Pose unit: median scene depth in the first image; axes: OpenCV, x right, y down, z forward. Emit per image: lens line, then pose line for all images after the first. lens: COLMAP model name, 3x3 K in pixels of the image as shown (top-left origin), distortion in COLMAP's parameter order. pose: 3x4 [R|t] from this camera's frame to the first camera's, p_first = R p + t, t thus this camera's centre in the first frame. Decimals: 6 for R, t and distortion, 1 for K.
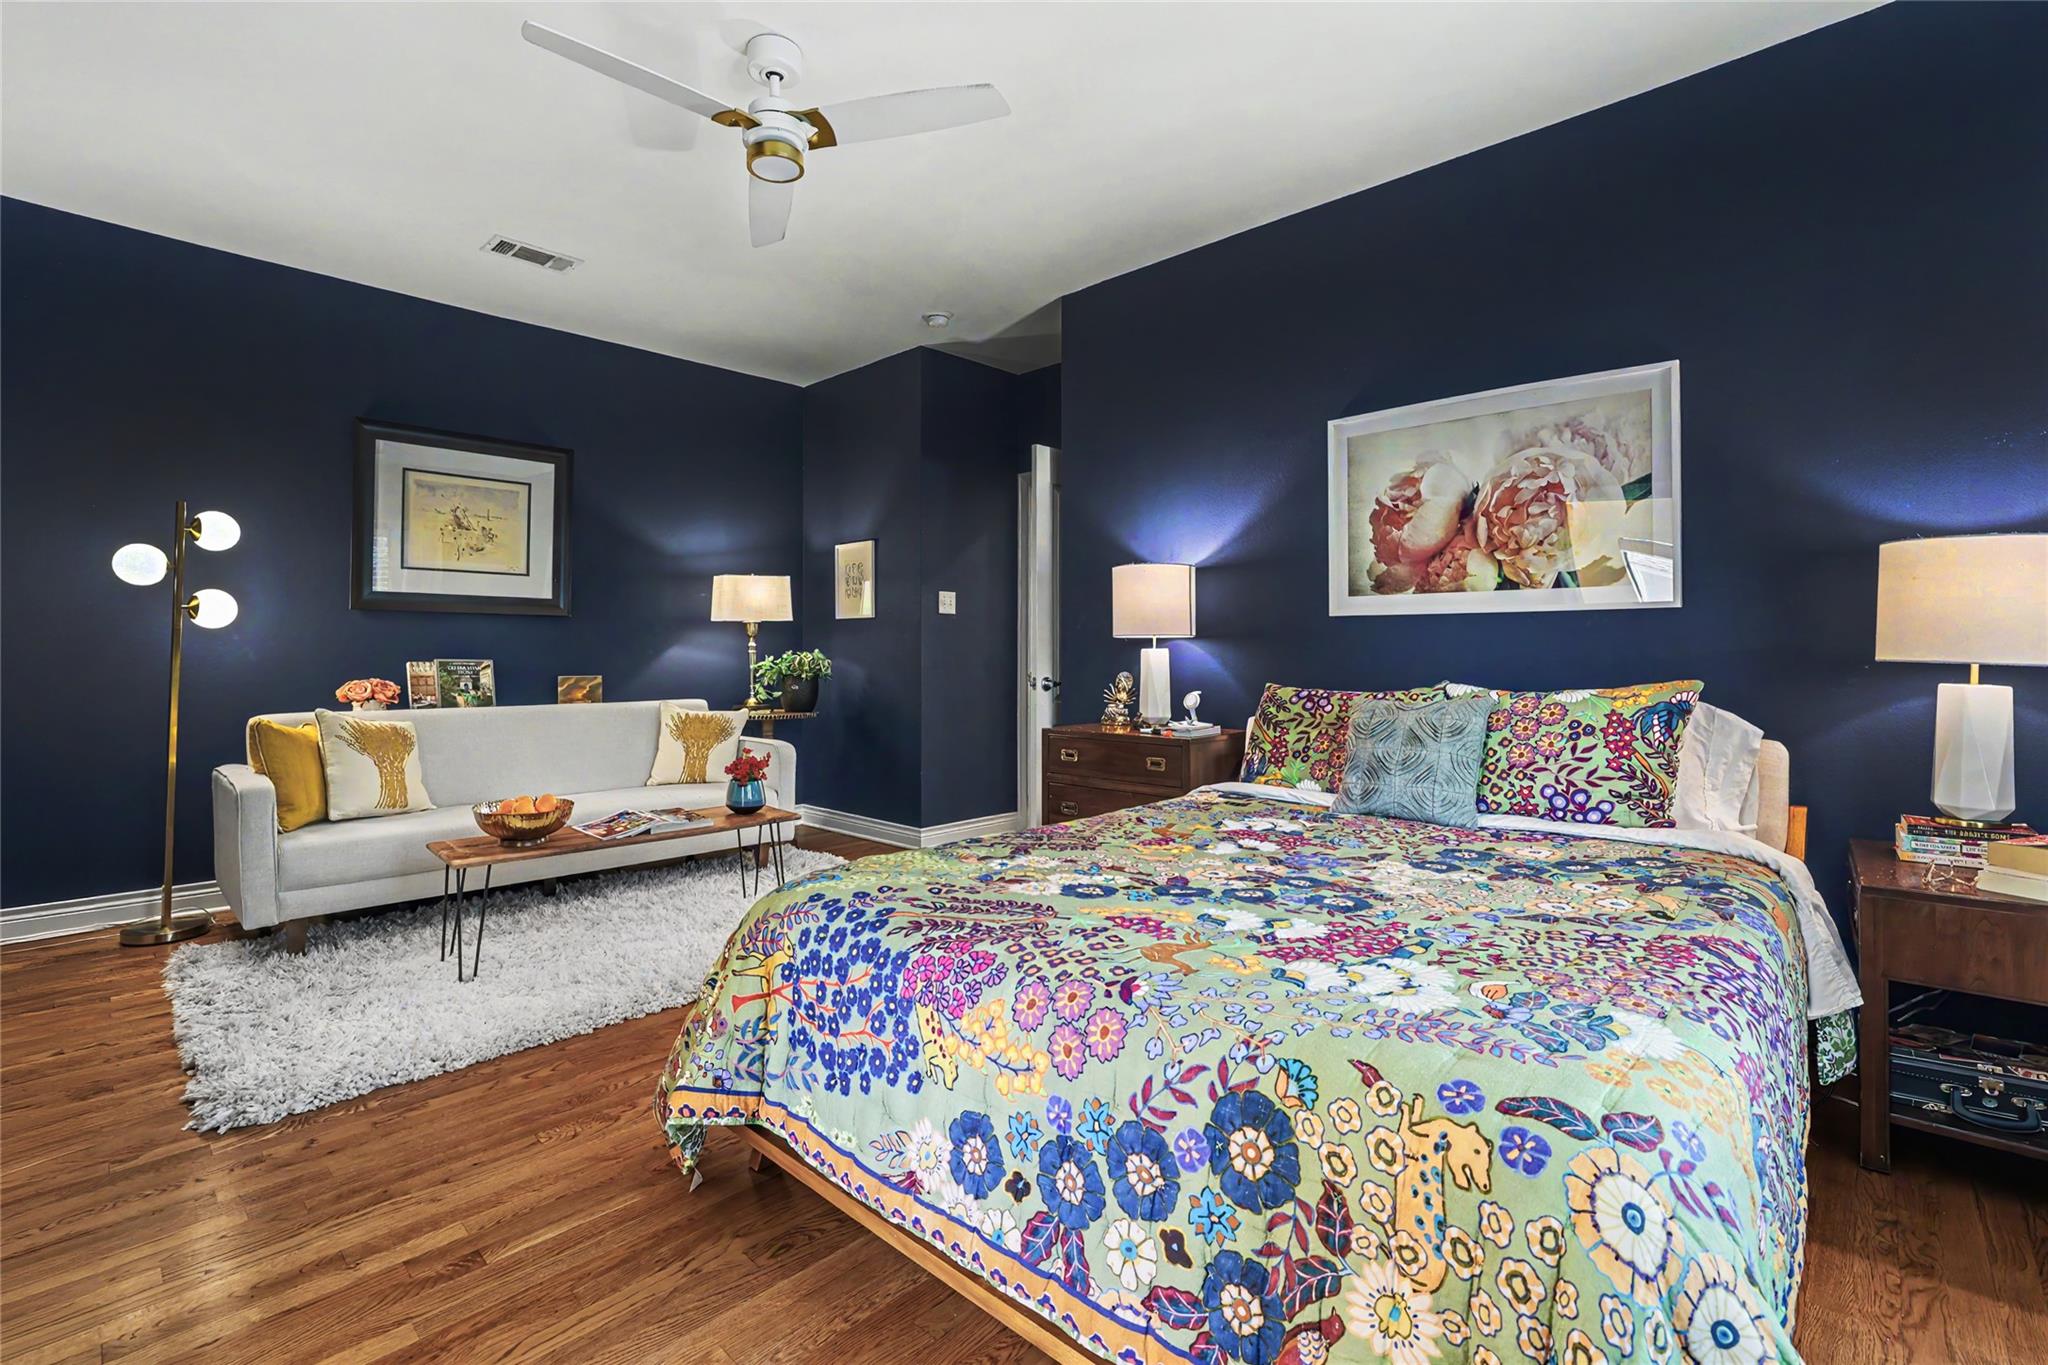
lens RADIAL K [[901.3, 0, 1058.7], [0, 901.3, 654.0], [0, 0, 1]] dist [-0.032267, 0.010947]
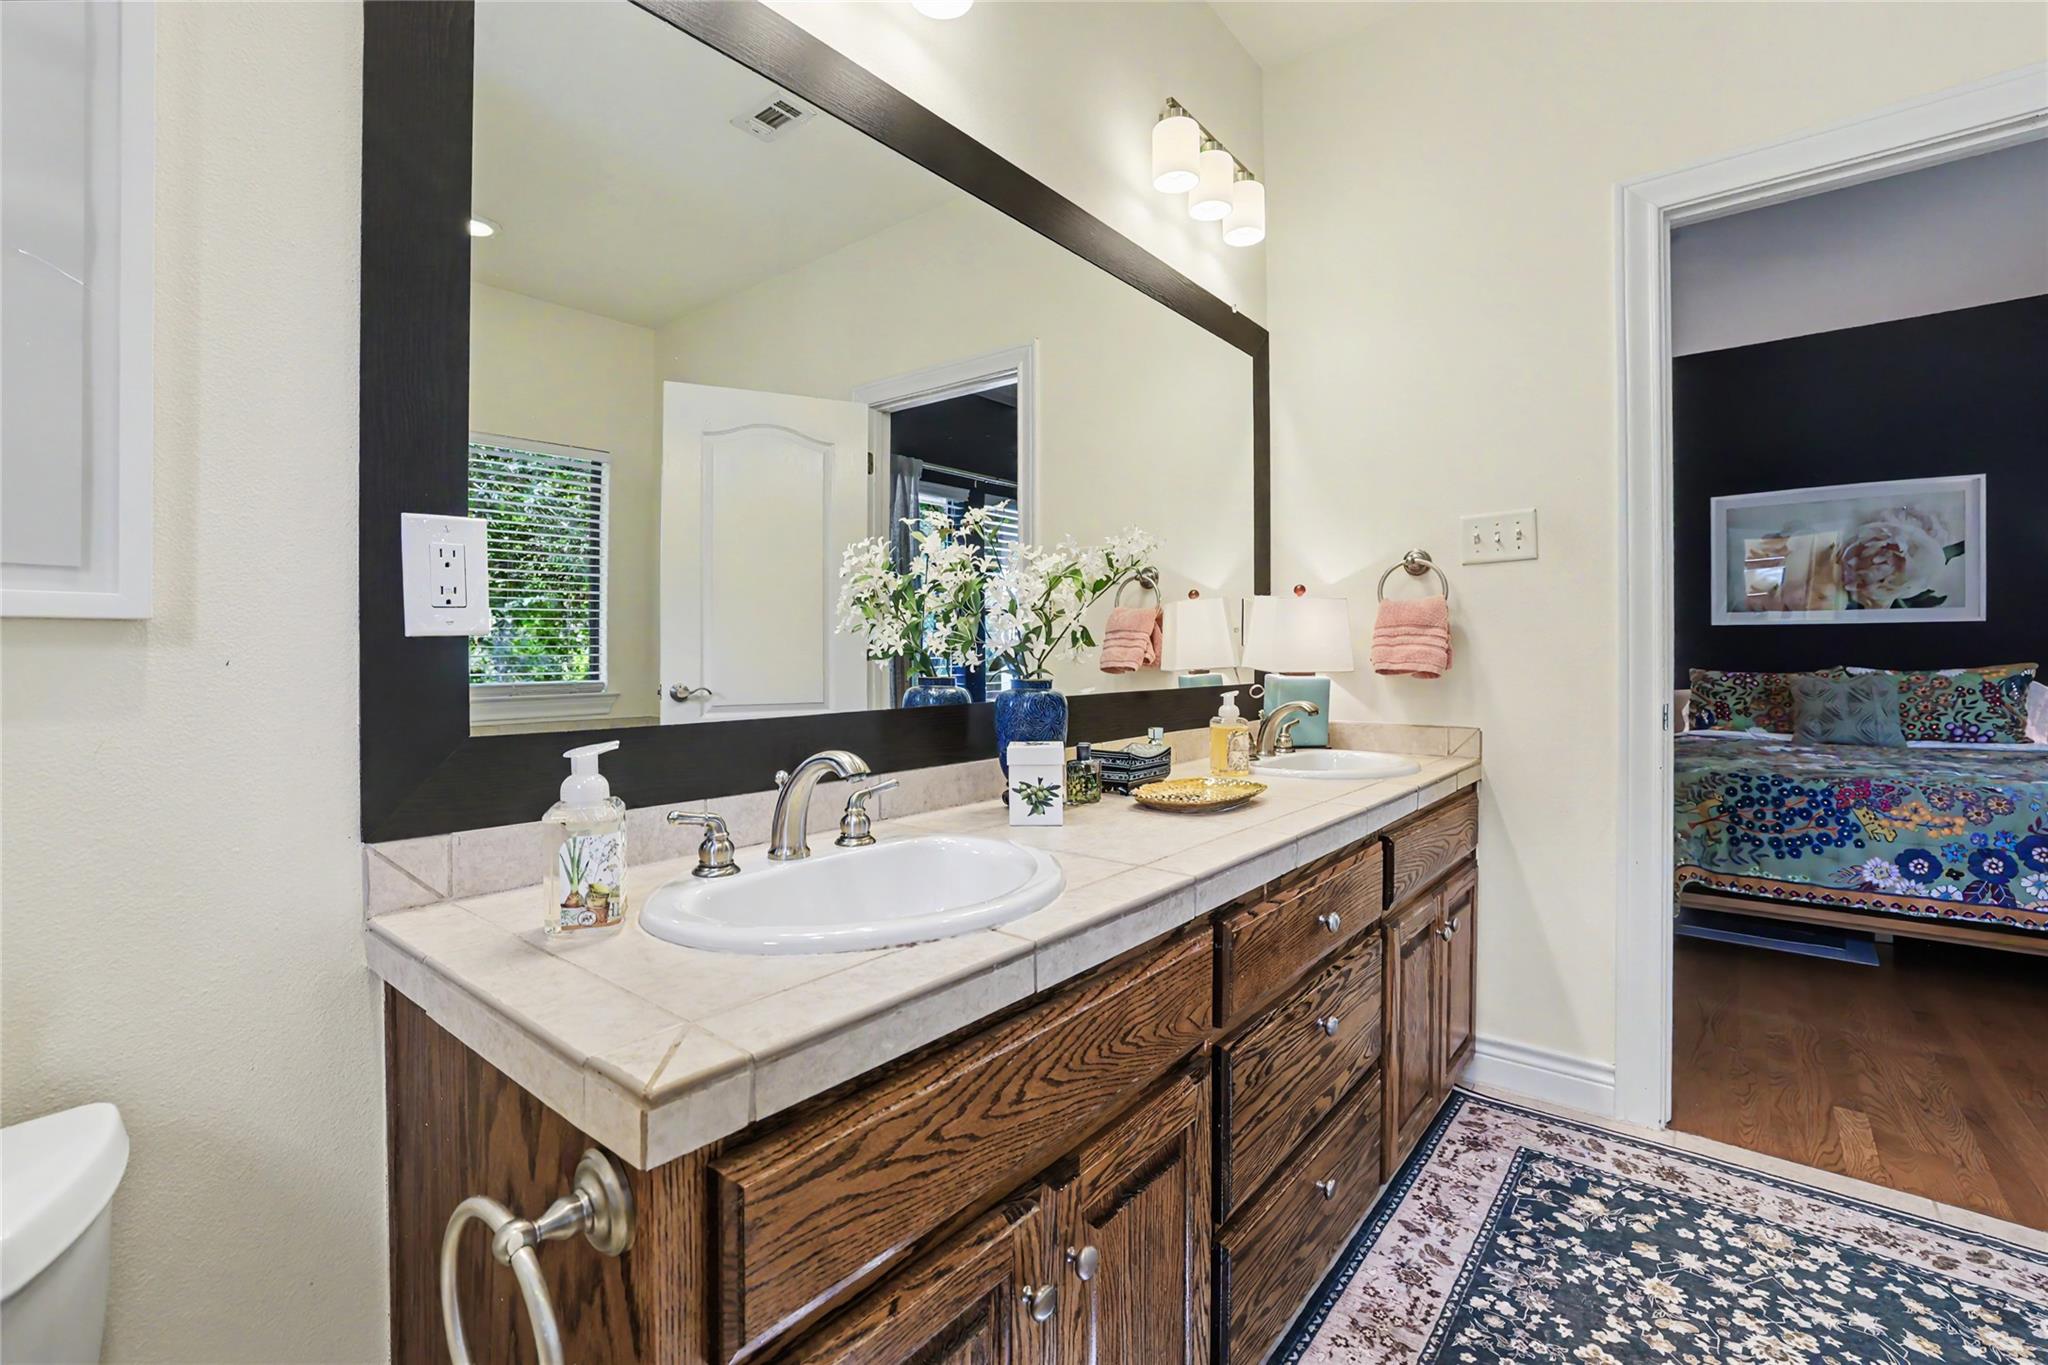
lens RADIAL K [[901.3, 0, 1022.8], [0, 901.3, 657.3], [0, 0, 1]] dist [-0.032267, 0.010947]
pose [[0.996860, -0.004014, 0.079079, -1.556324], [0.003703, 0.999985, 0.004082, 0.003904], [-0.079094, -0.003777, 0.996860, -0.650636]]
